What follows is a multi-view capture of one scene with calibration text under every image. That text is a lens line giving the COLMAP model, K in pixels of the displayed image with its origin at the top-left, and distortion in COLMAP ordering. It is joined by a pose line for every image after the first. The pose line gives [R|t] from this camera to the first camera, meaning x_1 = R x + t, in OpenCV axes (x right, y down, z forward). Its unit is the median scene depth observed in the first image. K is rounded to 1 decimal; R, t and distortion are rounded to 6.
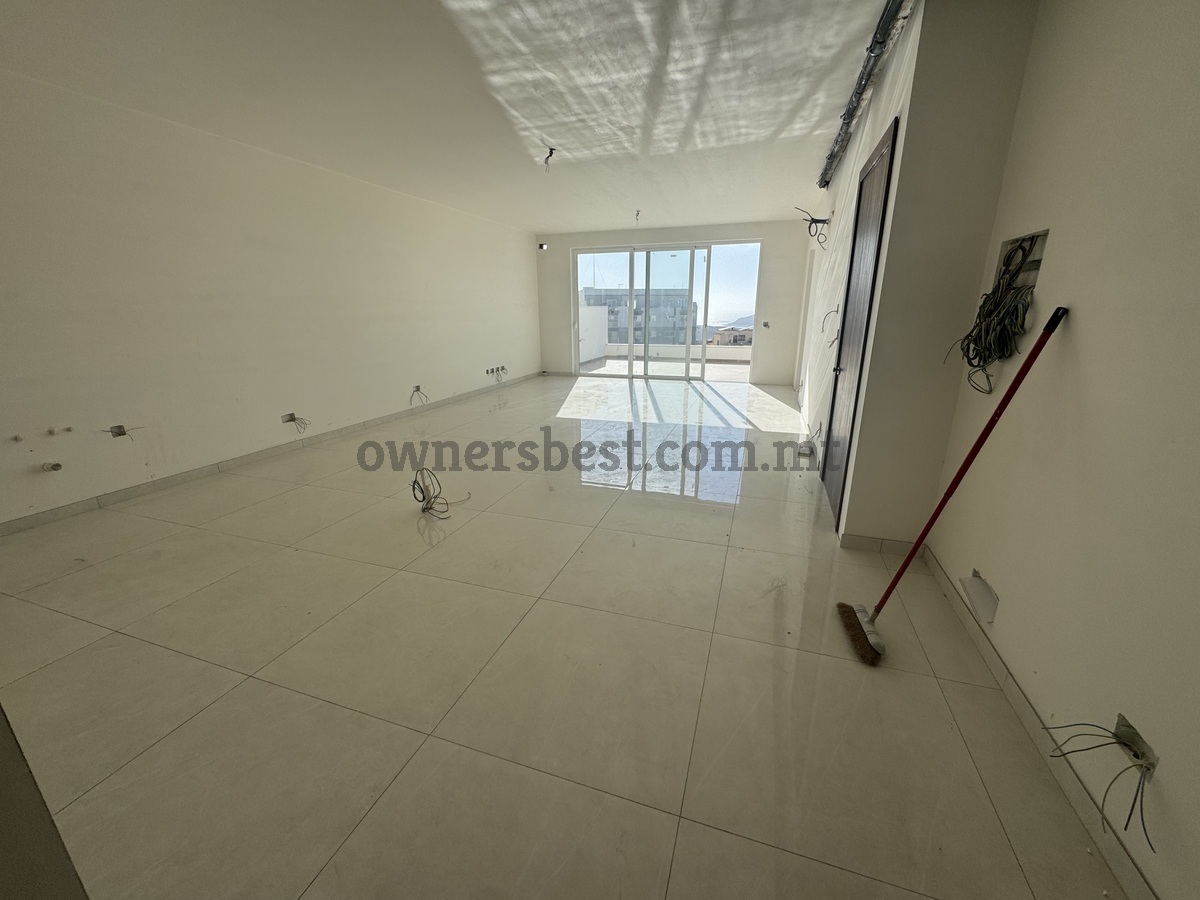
lens RADIAL K [[477.7, 0, 600.0], [0, 477.7, 450.0], [0, 0, 1]] dist [-0.001065, 0.000154]
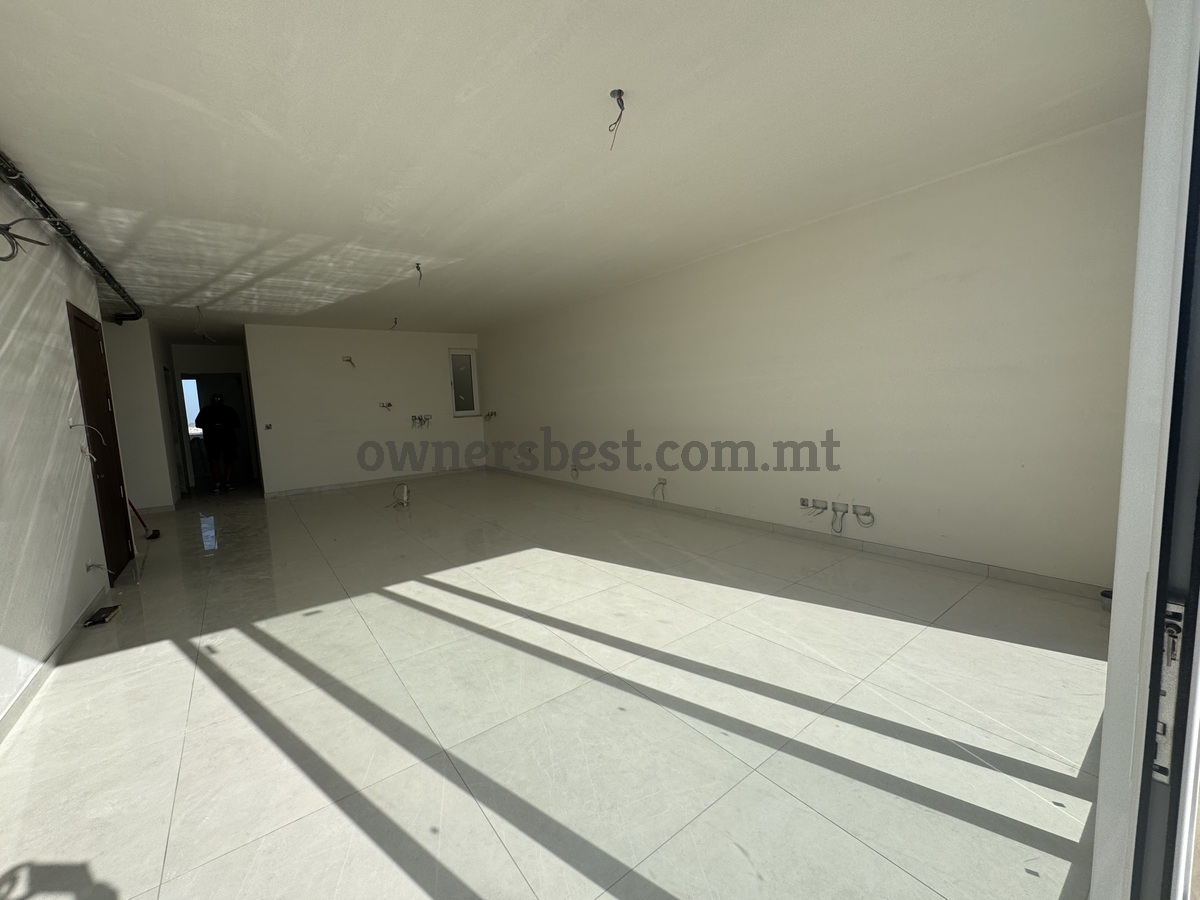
lens RADIAL K [[477.7, 0, 600.0], [0, 477.7, 450.0], [0, 0, 1]] dist [-0.001065, 0.000154]
pose [[-0.568387, 0.113359, -0.814915, 0.572628], [-0.188940, 0.946010, 0.263377, -0.567277], [0.800773, 0.303670, -0.516281, 1.930632]]
